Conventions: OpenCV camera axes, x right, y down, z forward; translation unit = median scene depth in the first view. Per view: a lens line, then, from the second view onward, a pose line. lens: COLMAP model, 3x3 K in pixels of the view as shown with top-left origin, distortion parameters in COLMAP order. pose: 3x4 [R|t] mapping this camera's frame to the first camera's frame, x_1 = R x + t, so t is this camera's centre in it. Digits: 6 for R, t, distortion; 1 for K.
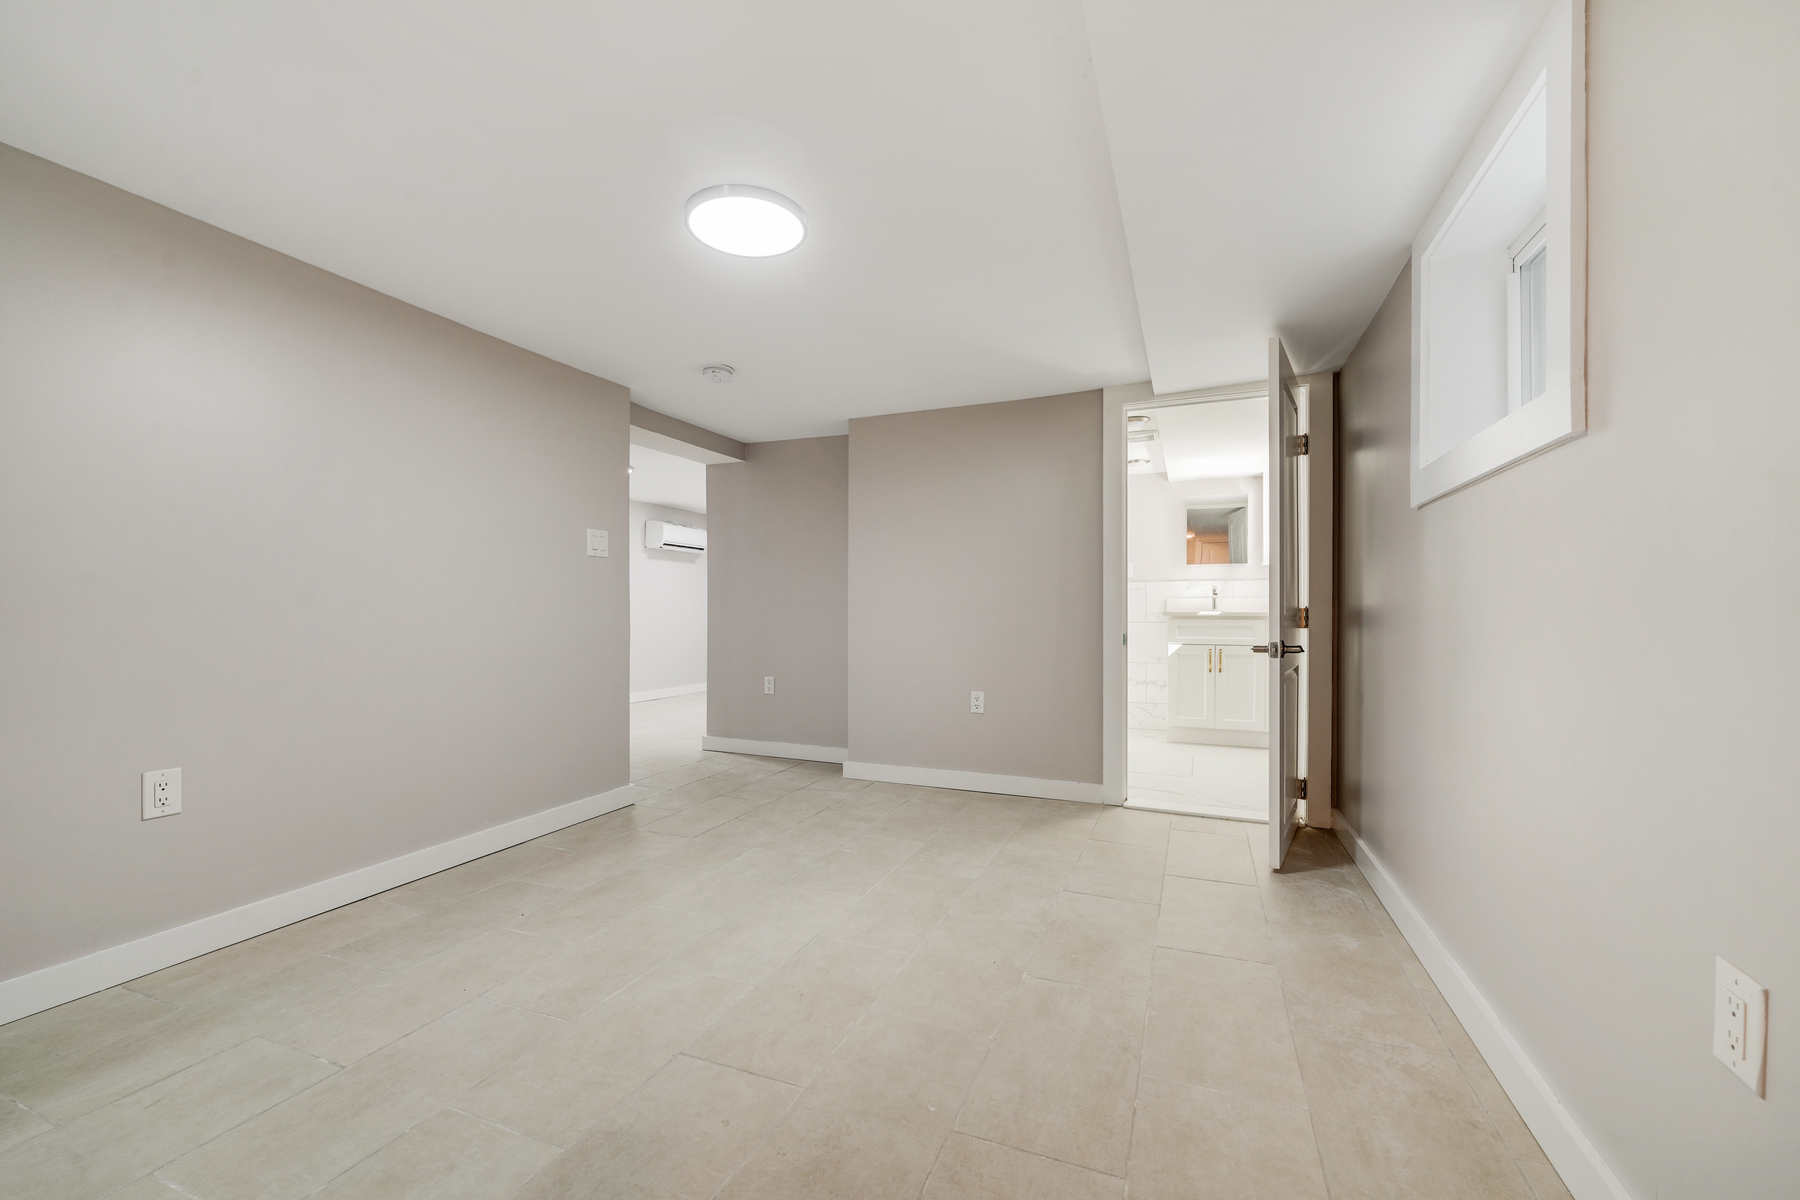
lens RADIAL K [[732.9, 0, 903.8], [0, 732.9, 611.8], [0, 0, 1]] dist [-0.000774, -0.000663]
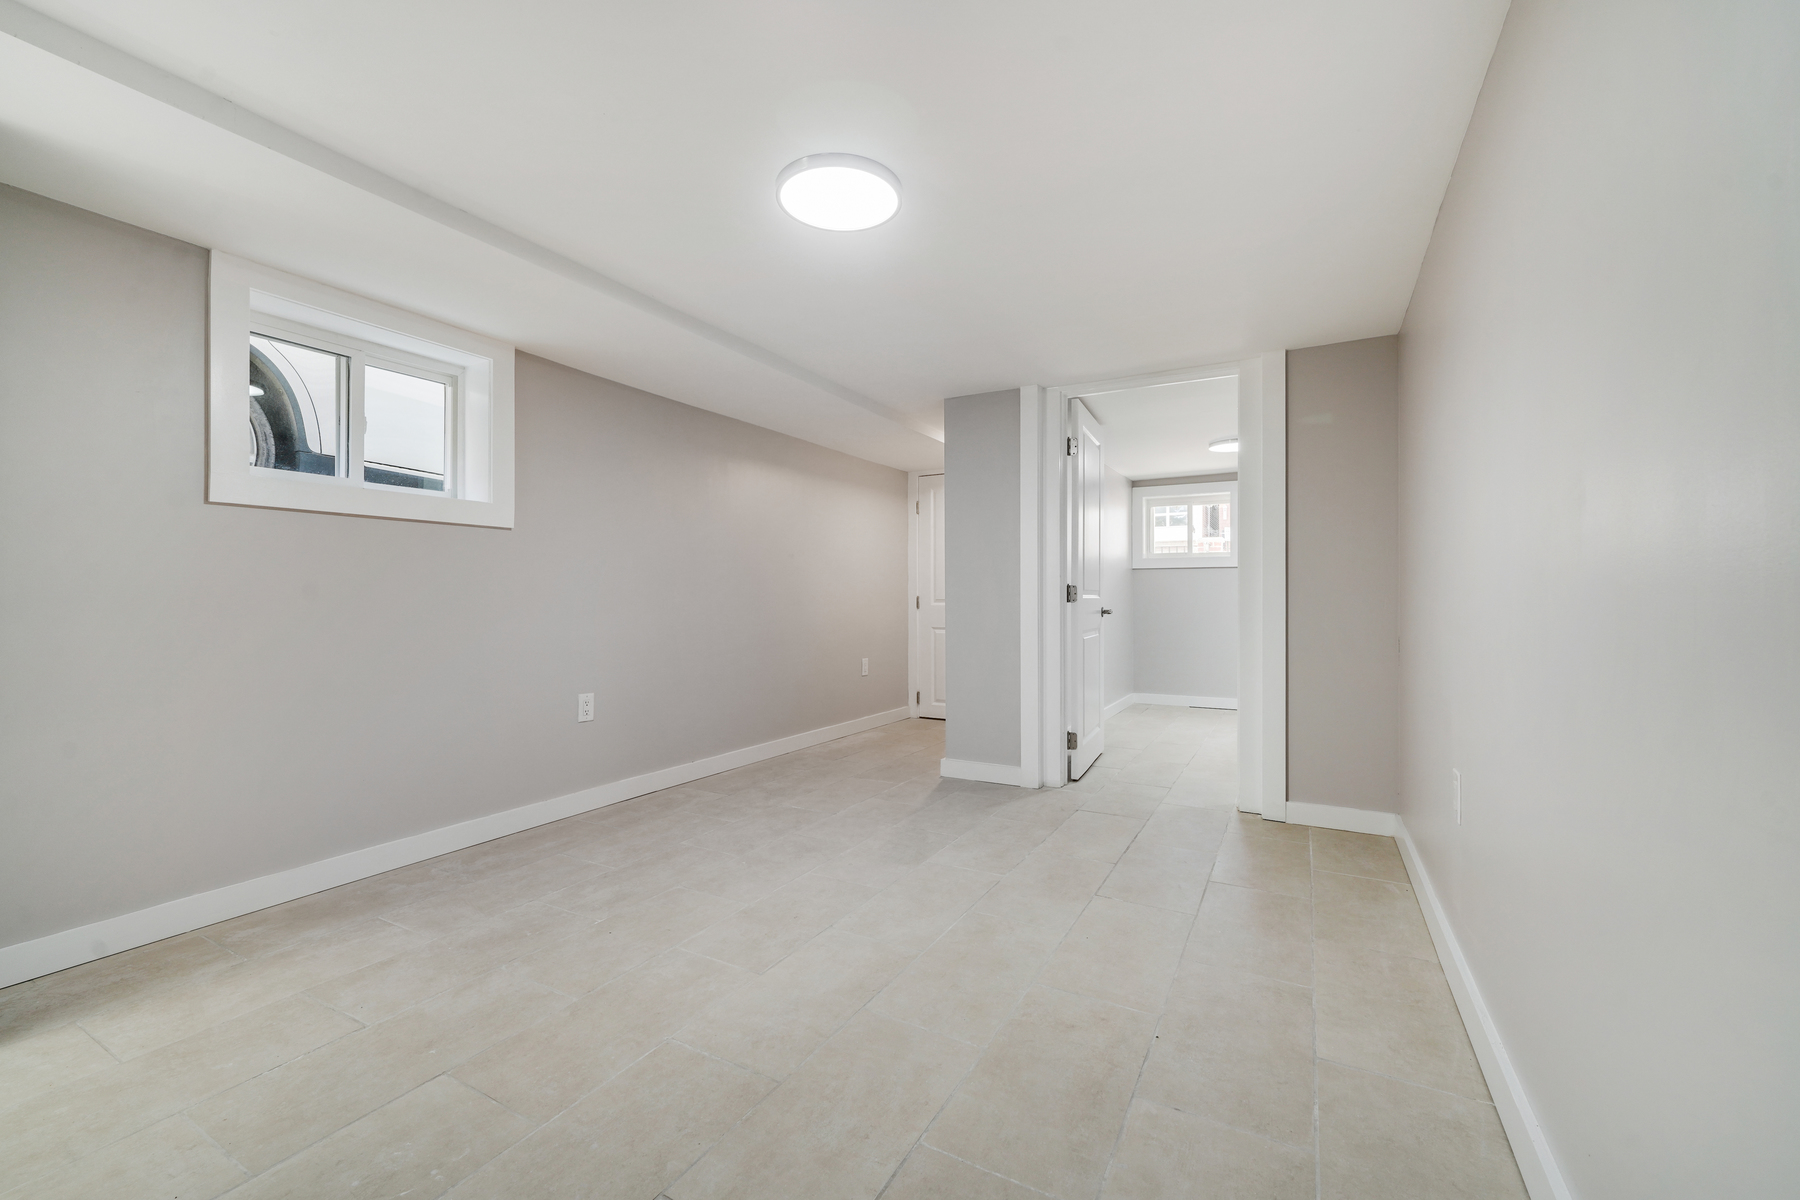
lens RADIAL K [[732.9, 0, 898.7], [0, 732.9, 596.3], [0, 0, 1]] dist [-0.000774, -0.000663]
pose [[-0.991333, 0.001305, 0.131369, -0.416249], [0.001152, 0.999999, -0.001245, -0.004312], [-0.131371, -0.001083, -0.991333, 1.939165]]
